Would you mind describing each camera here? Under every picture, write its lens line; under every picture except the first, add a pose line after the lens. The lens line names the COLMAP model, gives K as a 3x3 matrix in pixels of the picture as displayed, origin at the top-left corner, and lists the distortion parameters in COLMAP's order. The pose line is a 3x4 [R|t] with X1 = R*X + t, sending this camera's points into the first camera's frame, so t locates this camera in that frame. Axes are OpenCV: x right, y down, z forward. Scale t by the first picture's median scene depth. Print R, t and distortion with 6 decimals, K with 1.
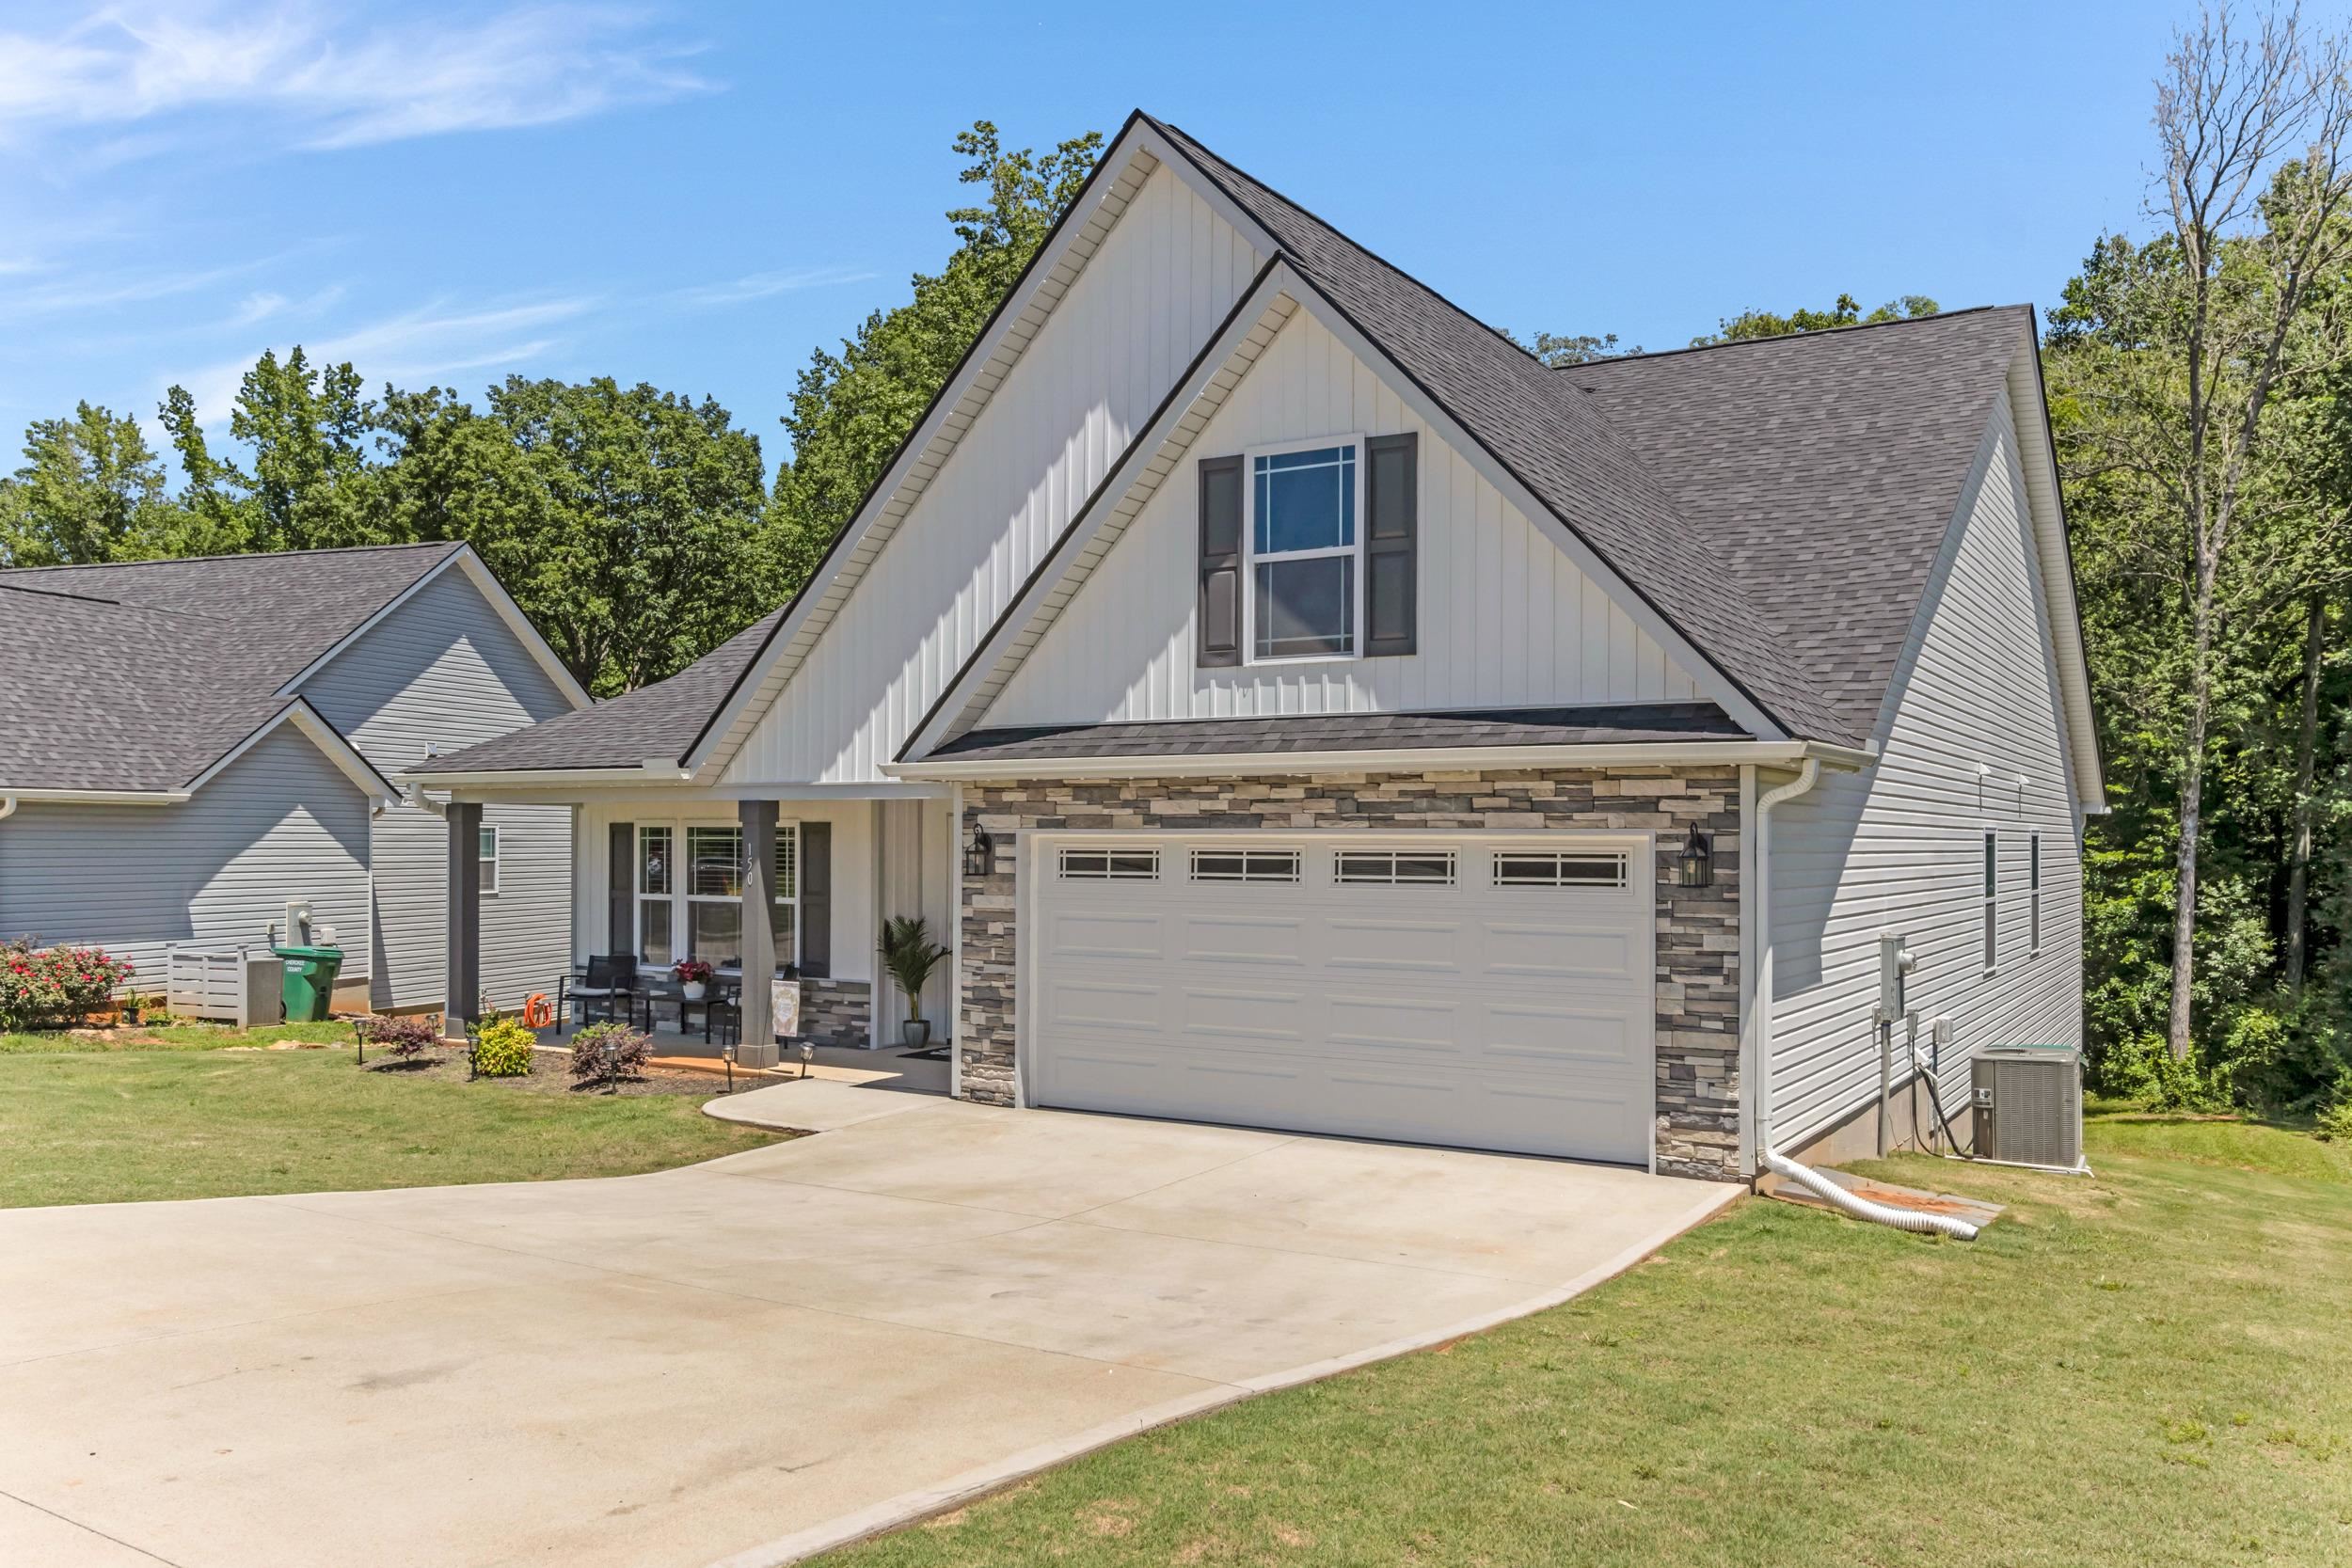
lens RADIAL K [[1769.2, 0, 1184.3], [0, 1769.2, 807.3], [0, 0, 1]] dist [-0.026409, -0.003347]
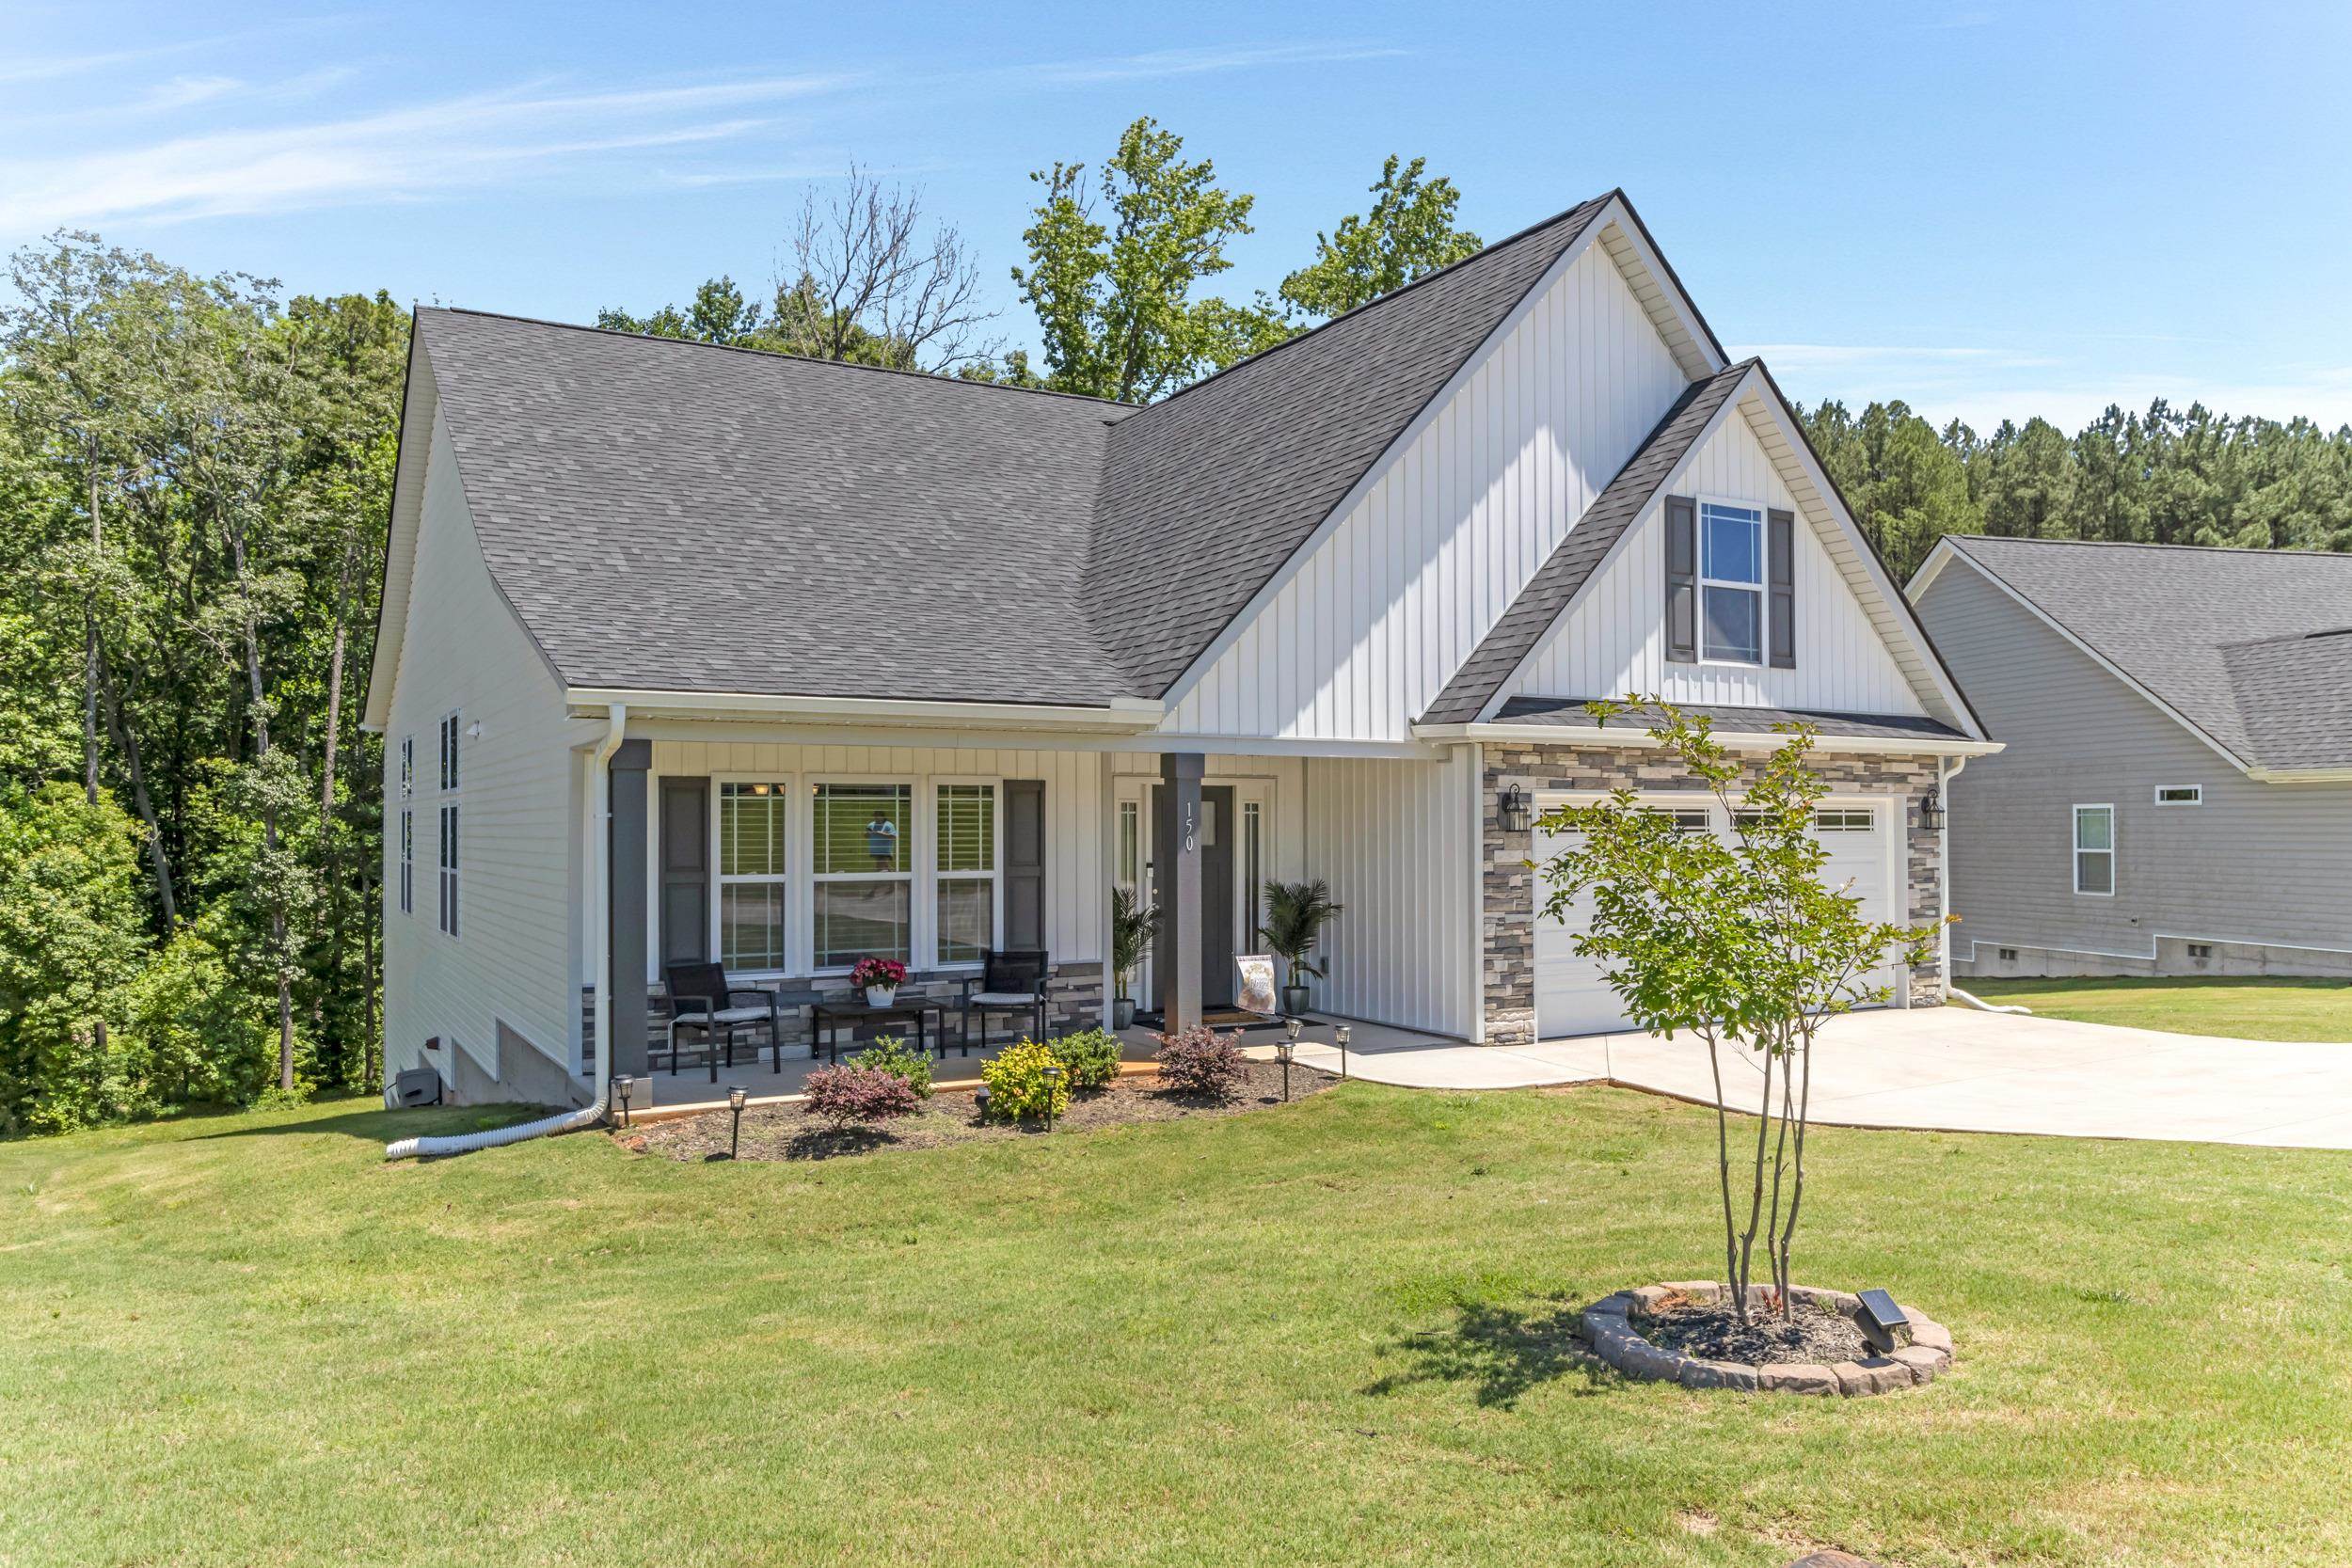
lens RADIAL K [[1589.0, 0, 1171.8], [0, 1589.0, 779.1], [0, 0, 1]] dist [-0.035731, 0.001331]
pose [[0.488904, 0.020639, 0.872093, -1.119819], [-0.011846, 0.999785, -0.017021, 0.026880], [-0.872257, -0.002009, 0.489043, 0.753137]]
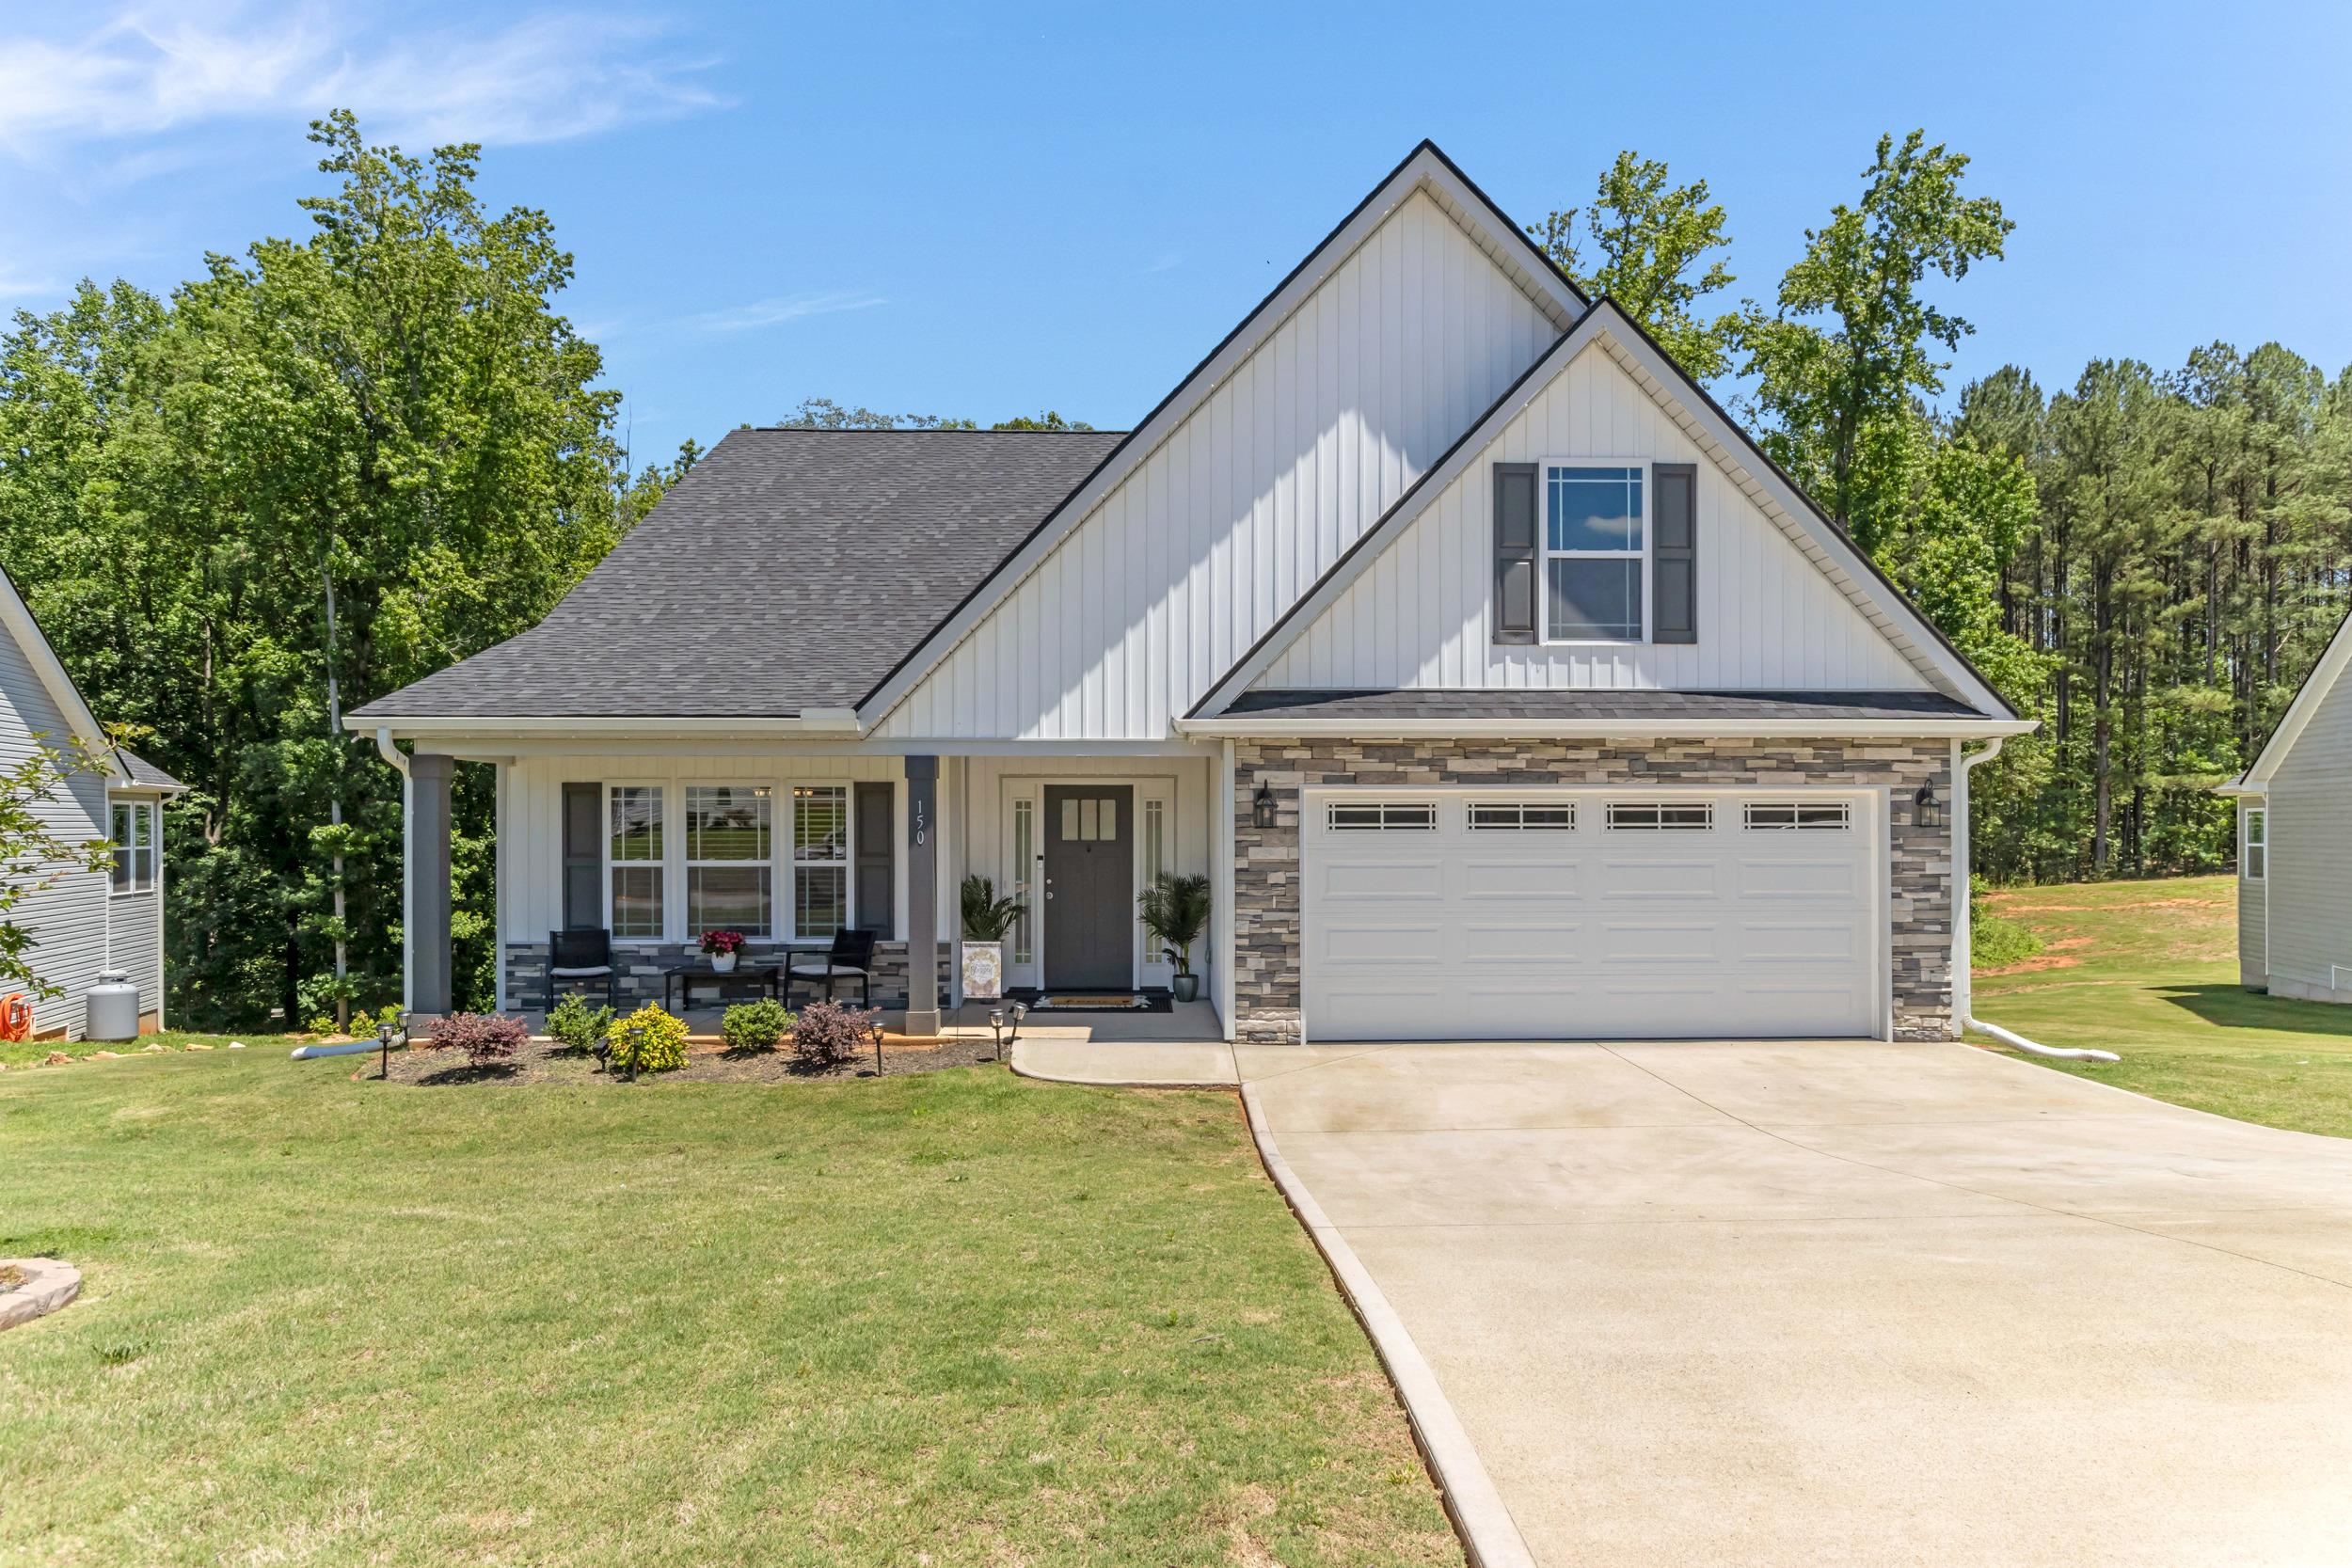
lens RADIAL K [[1349.8, 0, 1174.5], [0, 1349.8, 800.5], [0, 0, 1]] dist [-0.006849, 0.000254]
pose [[0.836409, 0.004329, 0.548089, -0.639341], [-0.005769, 0.999983, 0.000905, 0.022783], [-0.548076, -0.003919, 0.836419, 0.377547]]
